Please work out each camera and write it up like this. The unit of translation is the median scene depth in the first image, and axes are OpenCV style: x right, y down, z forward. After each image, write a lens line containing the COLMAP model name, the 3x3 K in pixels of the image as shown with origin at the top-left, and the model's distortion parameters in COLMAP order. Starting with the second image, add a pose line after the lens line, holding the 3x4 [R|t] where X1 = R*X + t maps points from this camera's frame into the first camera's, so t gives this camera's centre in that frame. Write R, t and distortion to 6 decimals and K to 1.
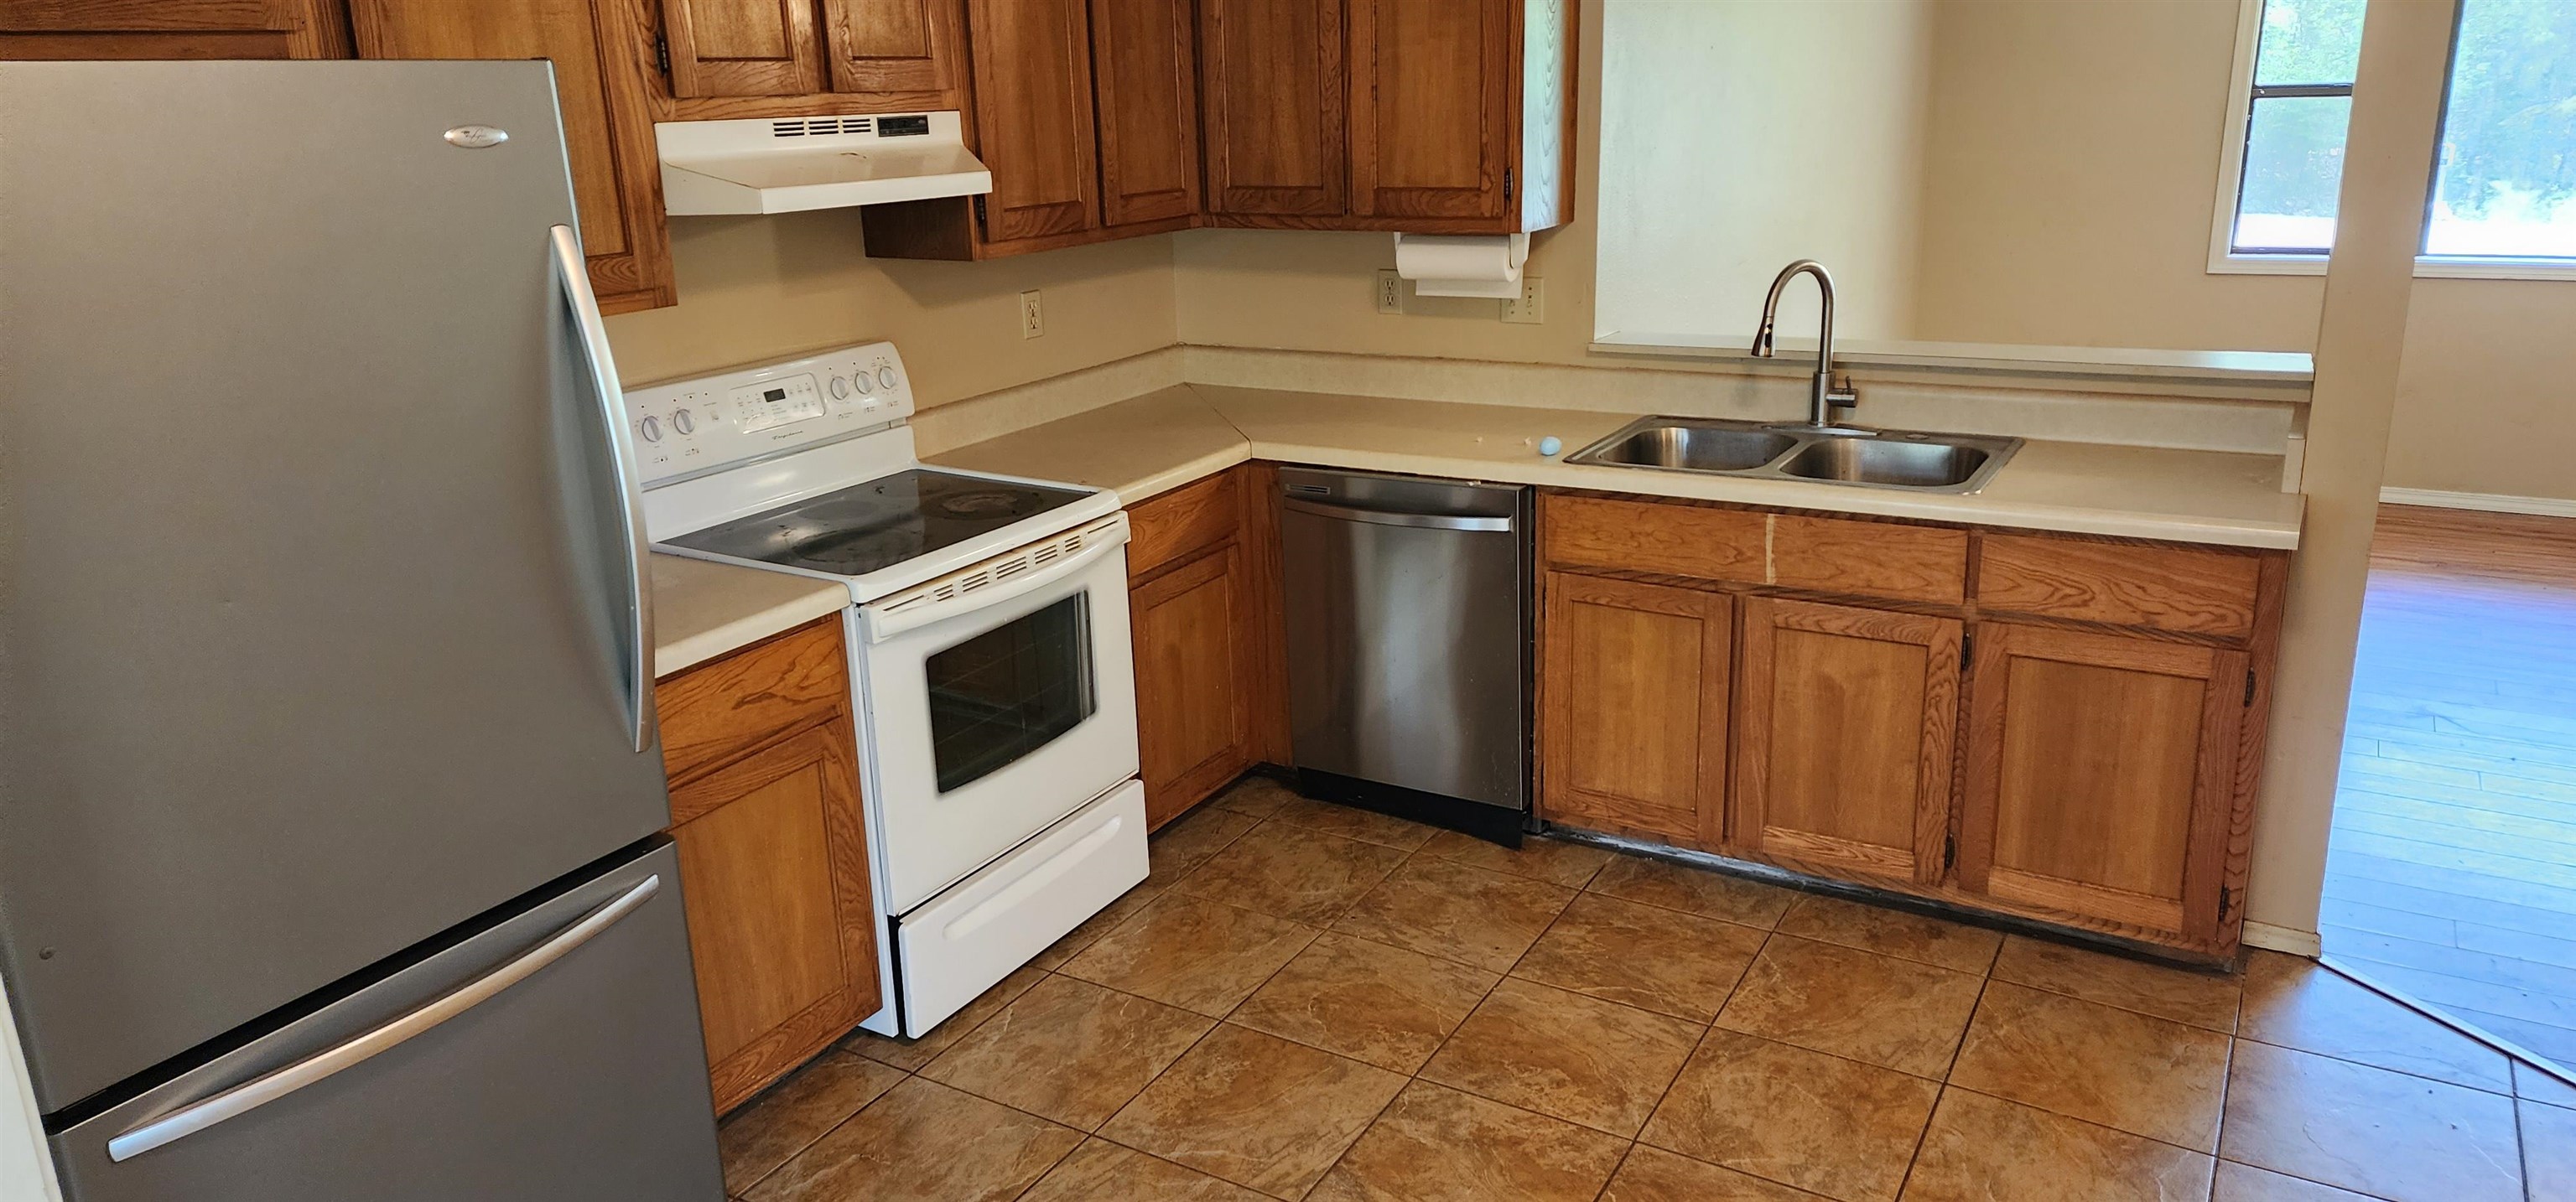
lens RADIAL K [[1715.7, 0, 1292.8], [0, 1715.7, 565.3], [0, 0, 1]] dist [0.057245, -0.002565]
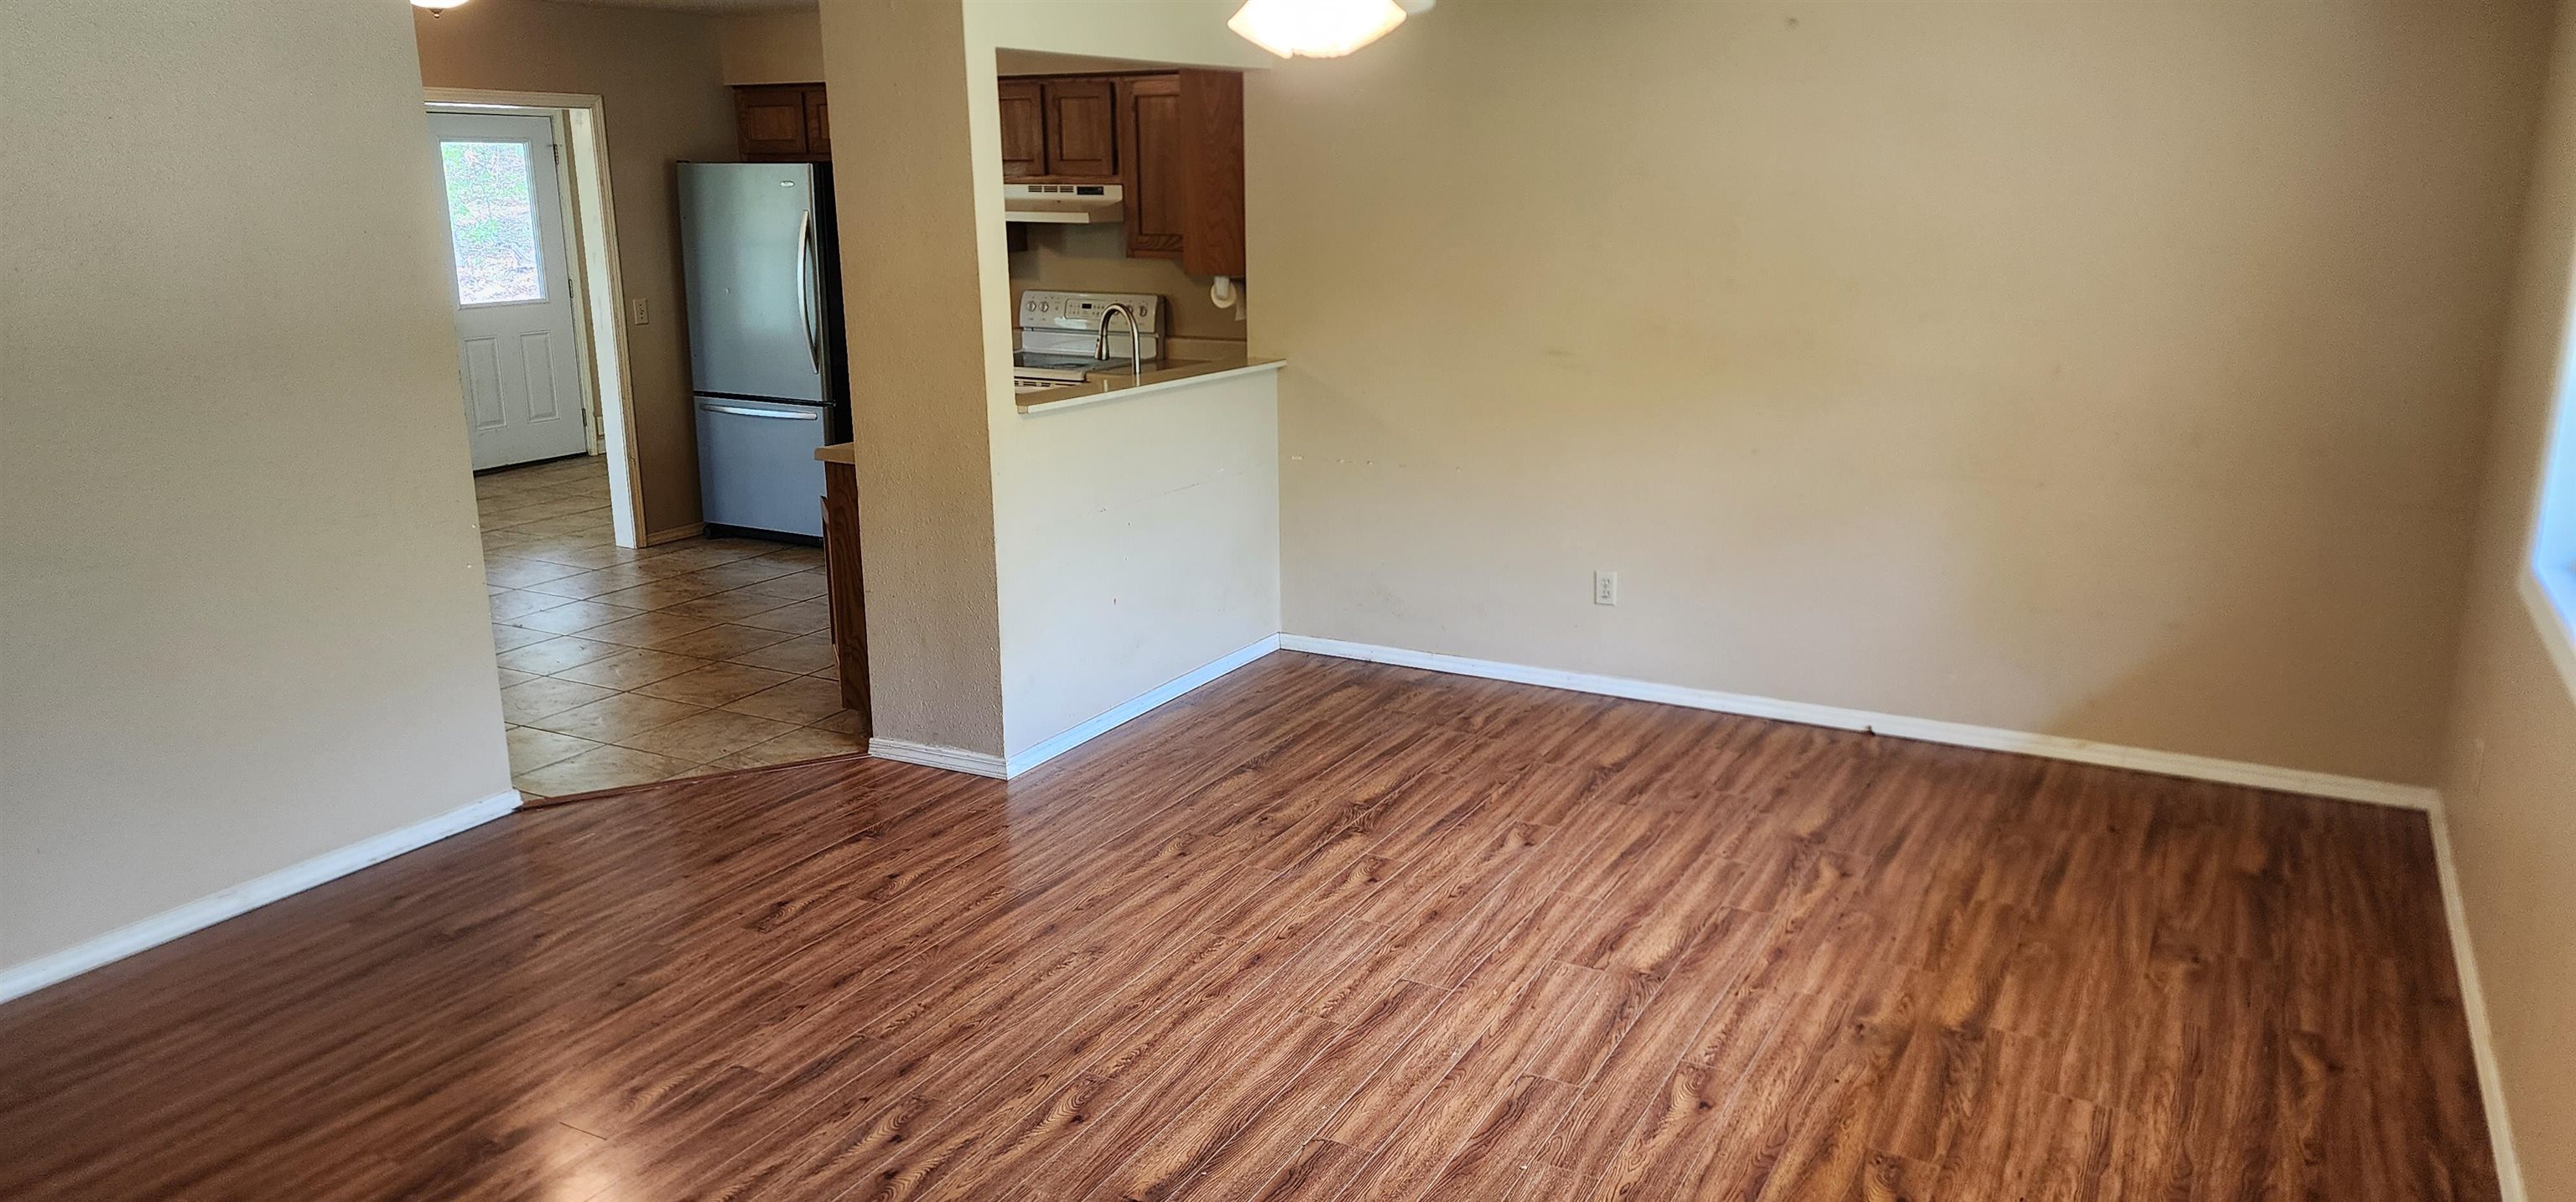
lens RADIAL K [[1715.7, 0, 1292.8], [0, 1715.7, 565.3], [0, 0, 1]] dist [0.057245, -0.002565]
pose [[0.024977, 0.255645, -0.966448, 2.119364], [-0.263571, 0.934228, 0.240310, -0.423155], [0.964317, 0.248726, 0.090715, 1.226230]]
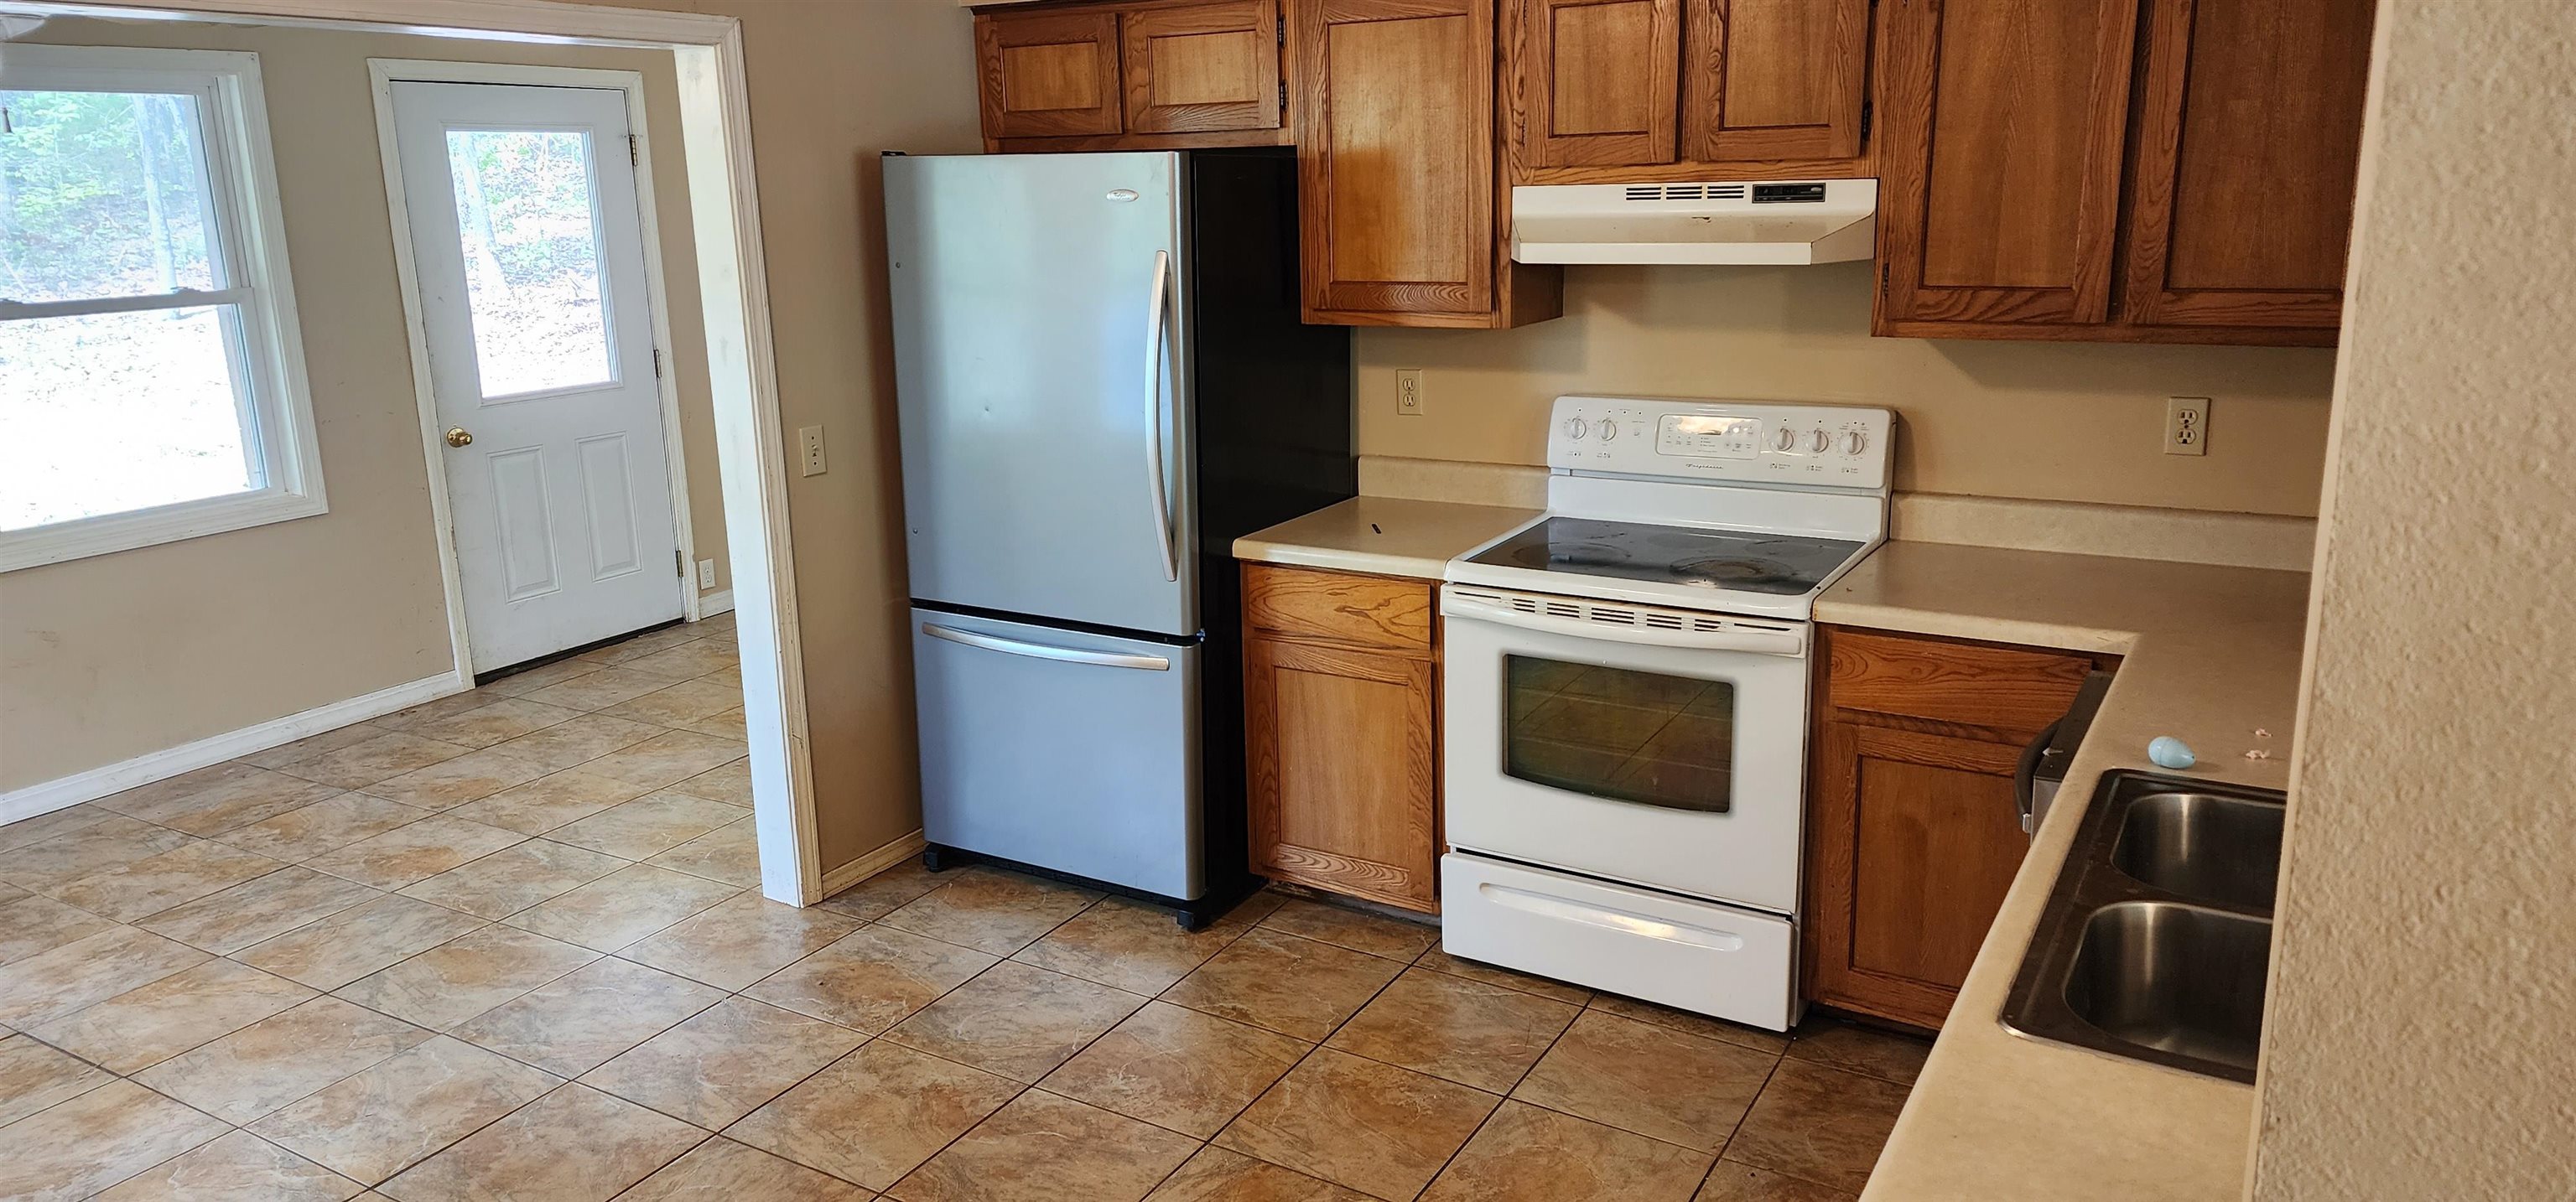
lens RADIAL K [[1715.7, 0, 1292.8], [0, 1715.7, 565.3], [0, 0, 1]] dist [0.057245, -0.002565]
pose [[-0.000771, 0.257080, -0.966390, 0.846645], [-0.248570, 0.936010, 0.249197, -0.241994], [0.968614, 0.240407, 0.063181, 0.743011]]
